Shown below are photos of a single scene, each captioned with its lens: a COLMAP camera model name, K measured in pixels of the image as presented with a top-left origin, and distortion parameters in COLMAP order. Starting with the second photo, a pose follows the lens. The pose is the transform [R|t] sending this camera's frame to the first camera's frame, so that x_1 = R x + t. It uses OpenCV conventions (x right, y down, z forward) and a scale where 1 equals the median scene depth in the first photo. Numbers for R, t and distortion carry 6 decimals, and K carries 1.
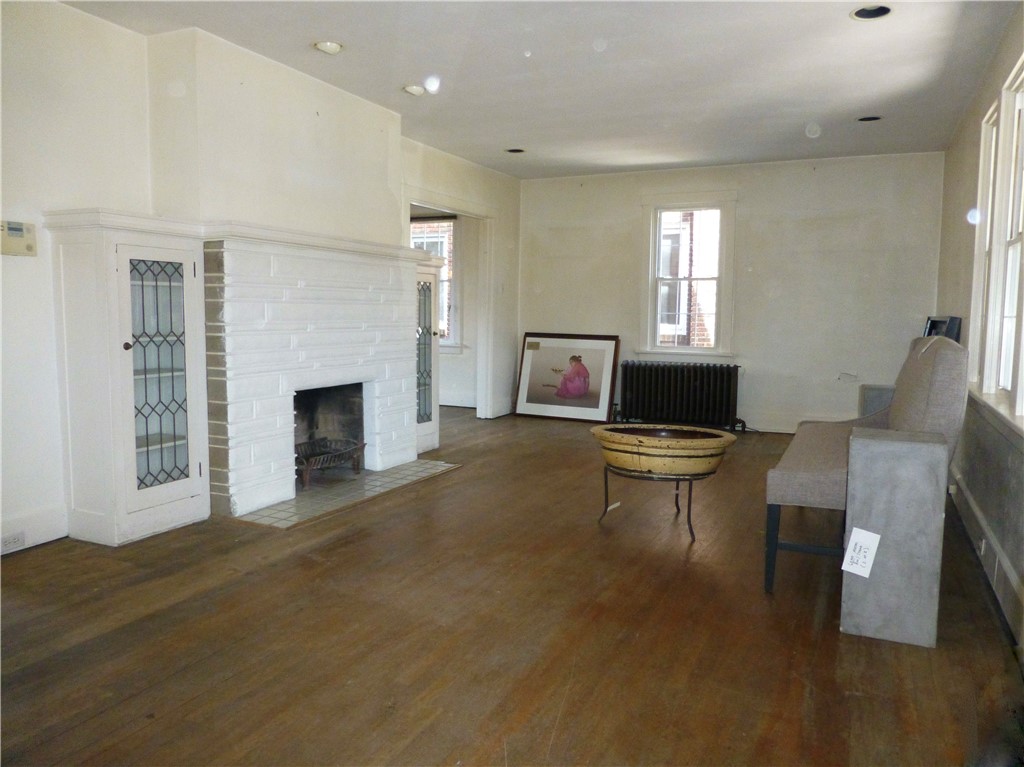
lens RADIAL K [[737.7, 0, 519.6], [0, 737.7, 382.6], [0, 0, 1]] dist [-0.047433, 0.055405]
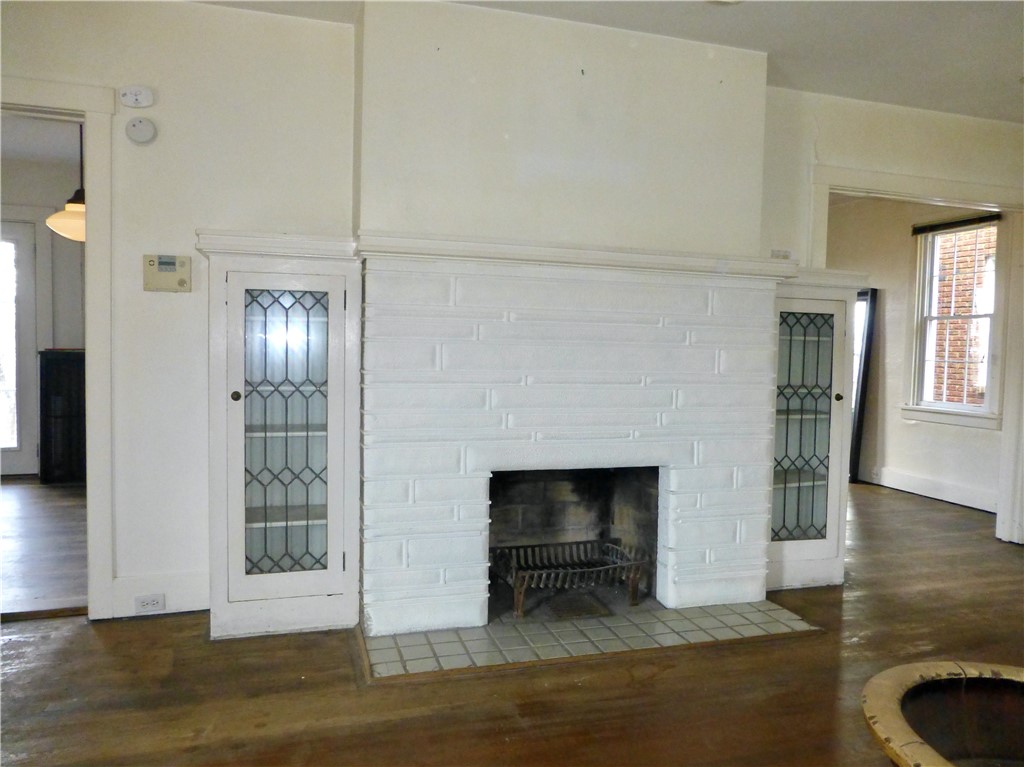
lens RADIAL K [[737.7, 0, 519.6], [0, 737.7, 382.6], [0, 0, 1]] dist [-0.047433, 0.055405]
pose [[0.668932, 0.030108, -0.742713, 0.223324], [-0.081467, 0.996130, -0.032993, -0.050722], [0.738845, 0.082577, 0.668796, 0.552819]]
